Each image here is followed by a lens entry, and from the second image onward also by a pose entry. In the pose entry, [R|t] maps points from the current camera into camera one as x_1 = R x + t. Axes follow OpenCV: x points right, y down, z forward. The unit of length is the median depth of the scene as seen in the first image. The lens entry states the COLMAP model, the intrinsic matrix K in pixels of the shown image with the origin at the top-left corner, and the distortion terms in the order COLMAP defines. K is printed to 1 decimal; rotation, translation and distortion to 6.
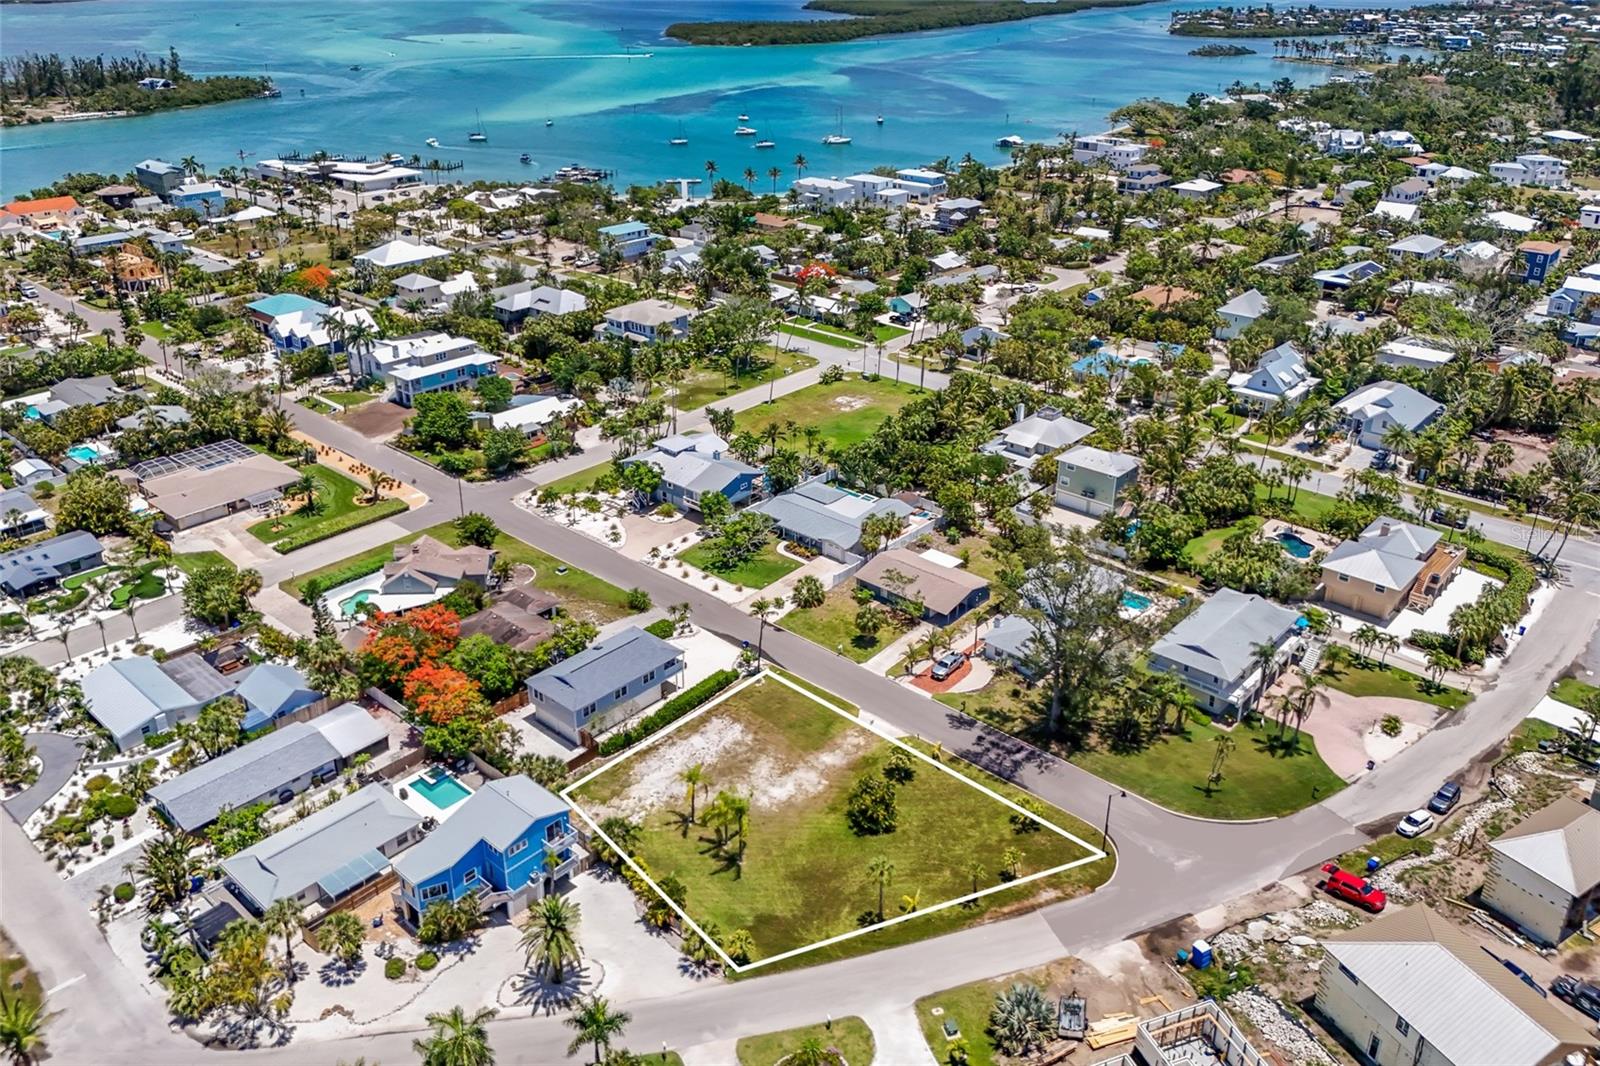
lens RADIAL K [[1192.4, 0, 793.0], [0, 1192.4, 522.0], [0, 0, 1]] dist [0.055802, -0.078366]
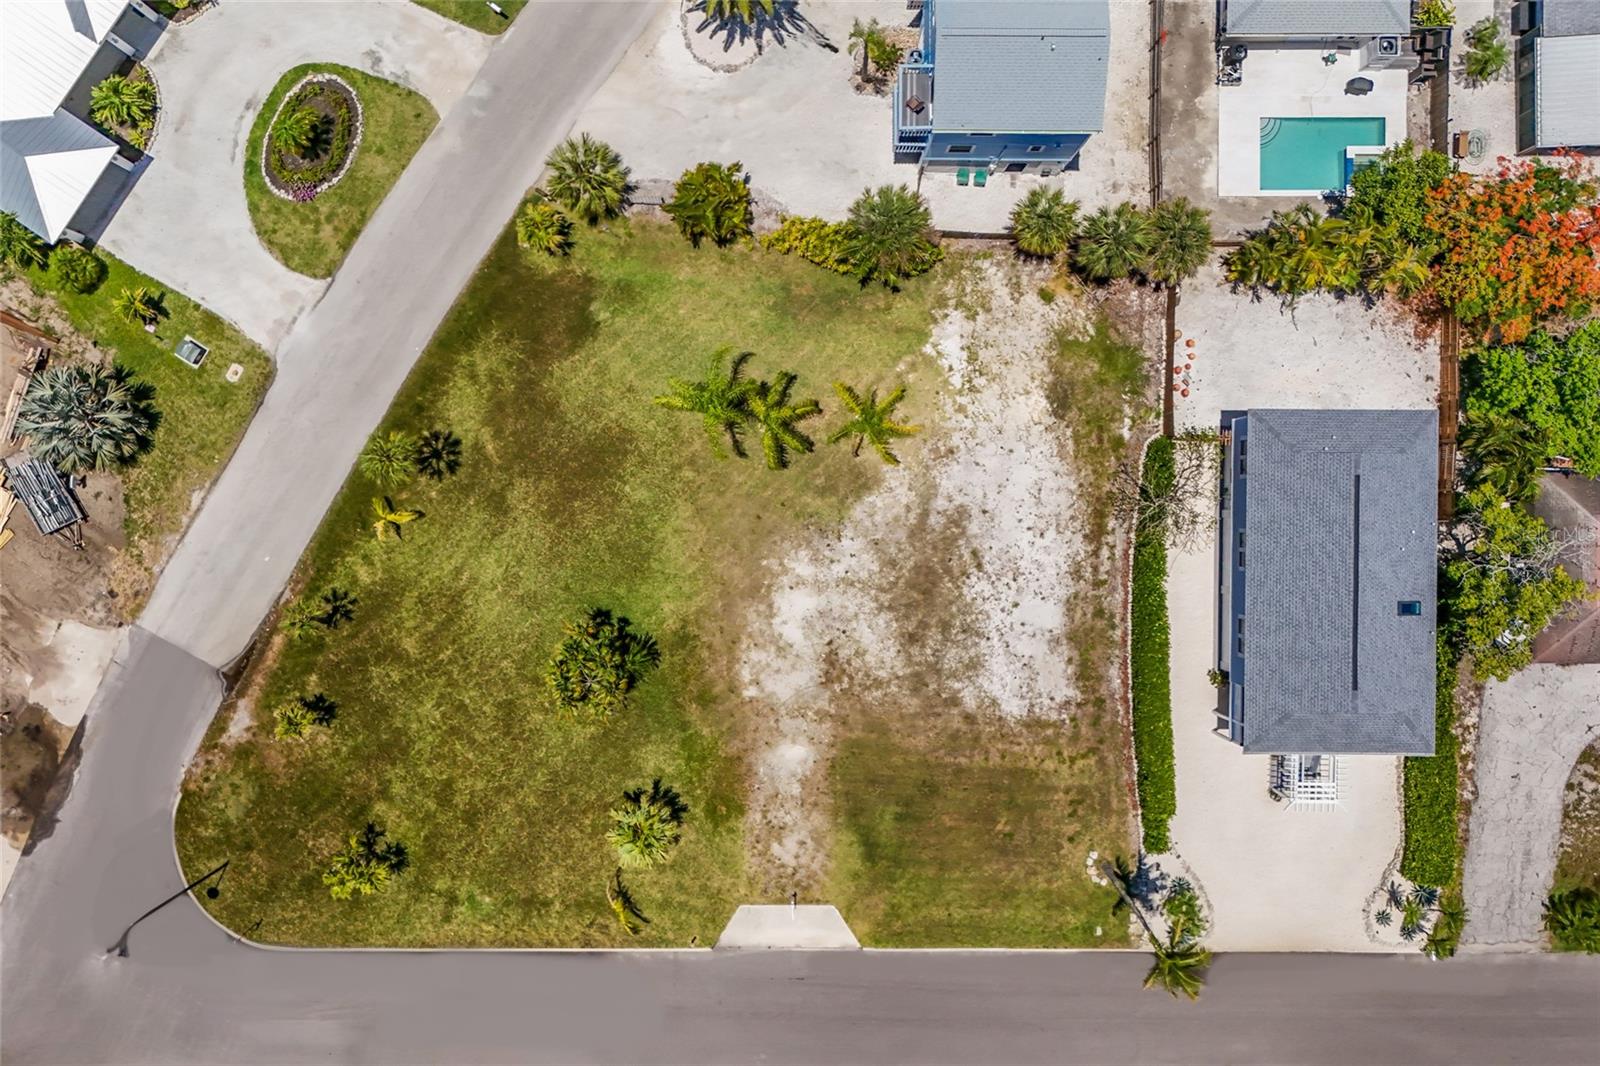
lens RADIAL K [[1192.4, 0, 795.6], [0, 1192.4, 532.1], [0, 0, 1]] dist [0.055802, -0.078366]
pose [[-0.745353, 0.666643, -0.006017, -0.018755], [-0.298660, -0.325826, 0.897017, -0.135698], [0.596030, 0.670391, 0.441955, 0.500416]]
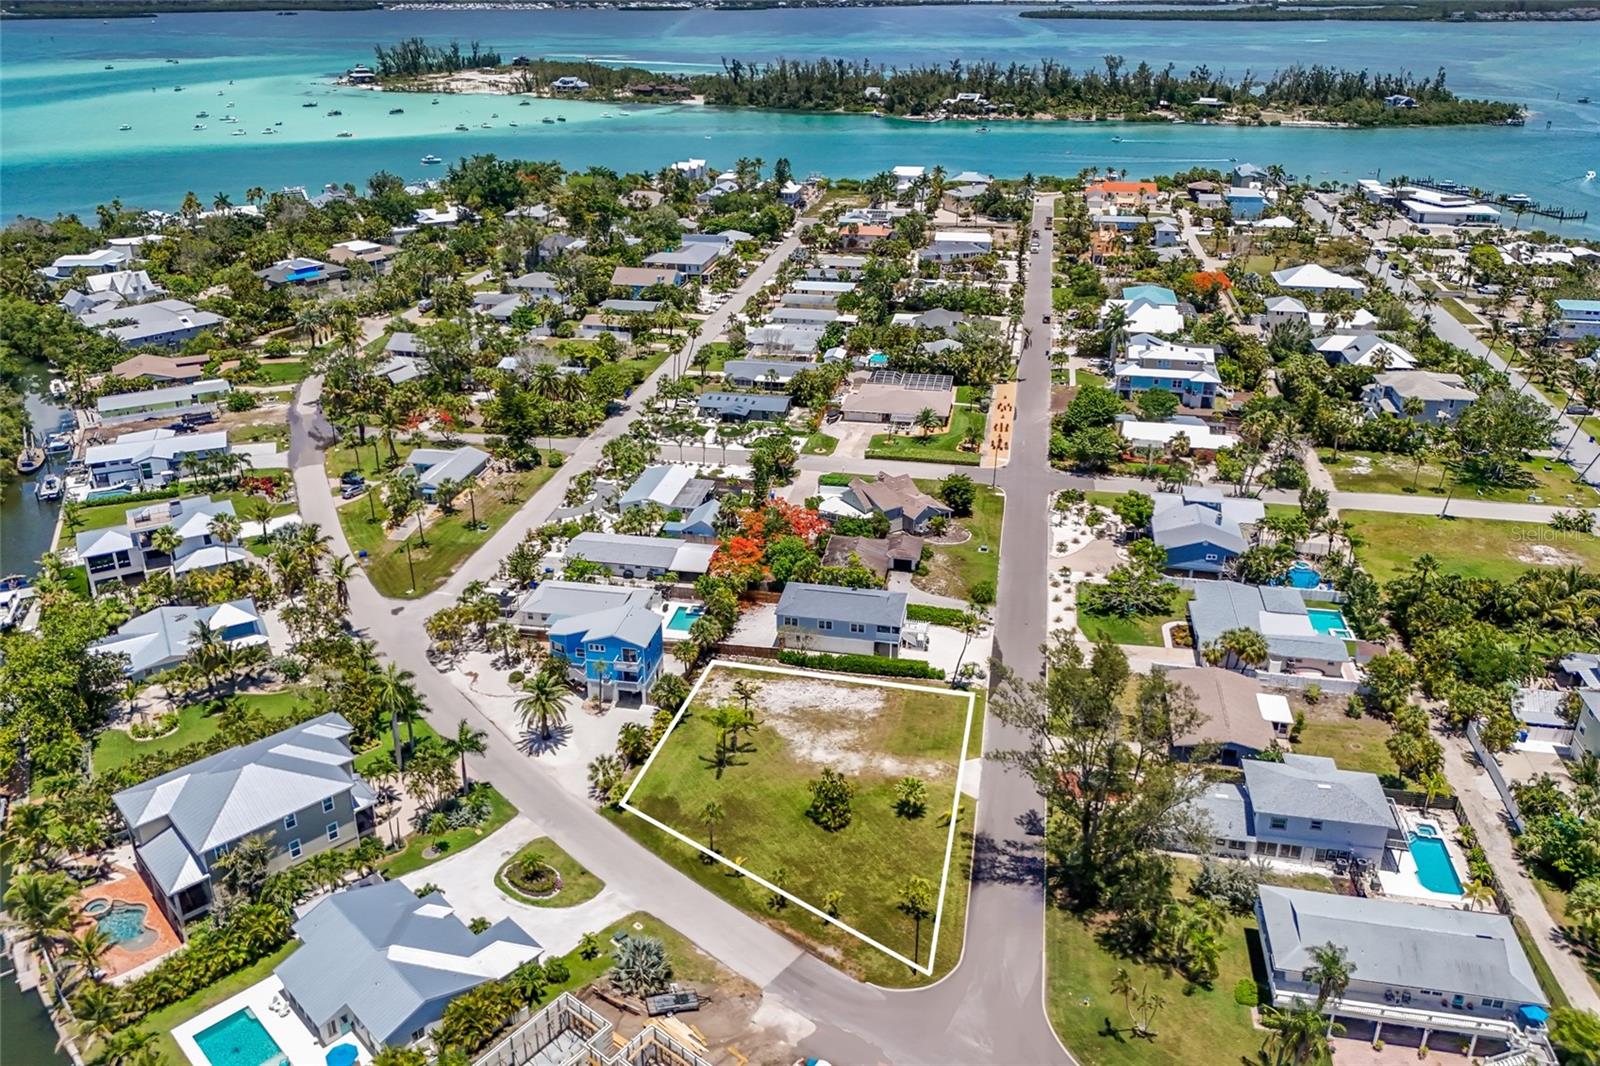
lens RADIAL K [[1192.4, 0, 795.6], [0, 1192.4, 532.0], [0, 0, 1]] dist [0.055802, -0.078366]
pose [[0.511732, 0.363745, -0.778344, 0.485469], [-0.369261, 0.911125, 0.183022, -0.094675], [0.775742, 0.193754, 0.600569, 0.197721]]
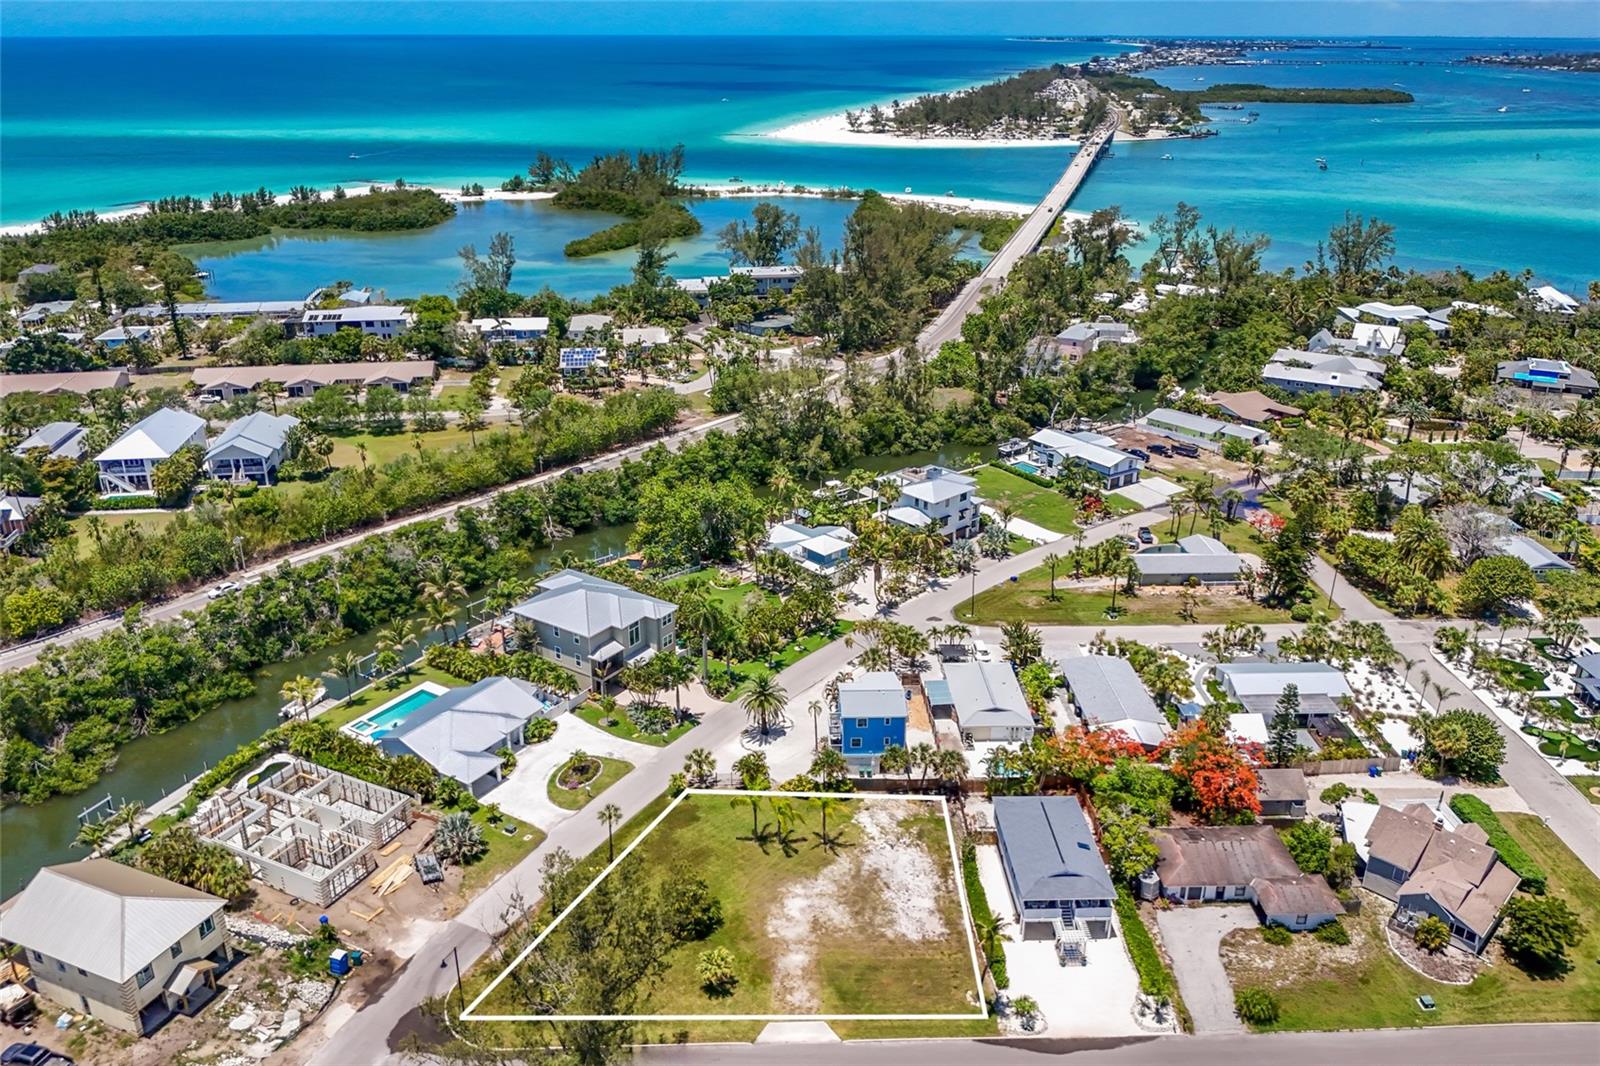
lens RADIAL K [[1192.4, 0, 795.9], [0, 1192.4, 545.4], [0, 0, 1]] dist [0.055802, -0.078366]
pose [[-0.722982, 0.271197, -0.635413, 0.342413], [-0.300288, 0.704952, 0.642549, -0.389624], [0.622193, 0.655358, -0.428230, 0.803970]]
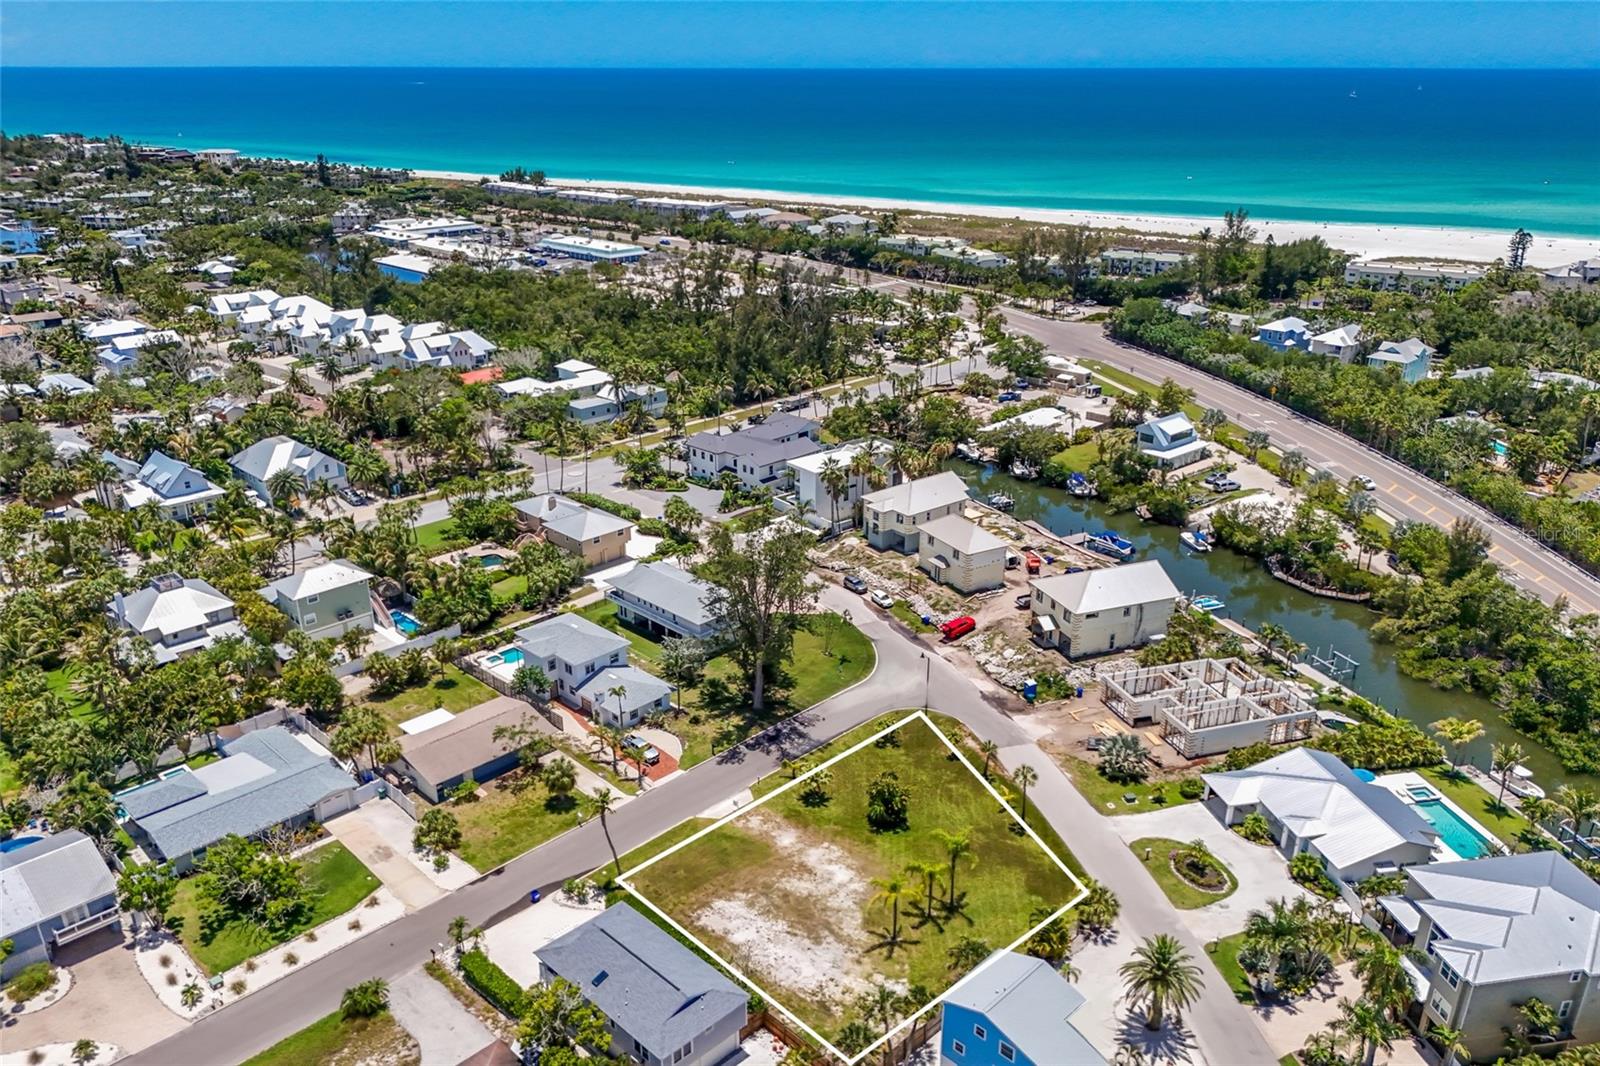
lens RADIAL K [[1192.4, 0, 804.7], [0, 1192.4, 560.9], [0, 0, 1]] dist [0.055802, -0.078366]
pose [[0.040092, -0.382242, 0.923192, -0.505001], [0.430110, 0.840556, 0.329349, -0.191266], [-0.901886, 0.383870, 0.198106, 0.494246]]
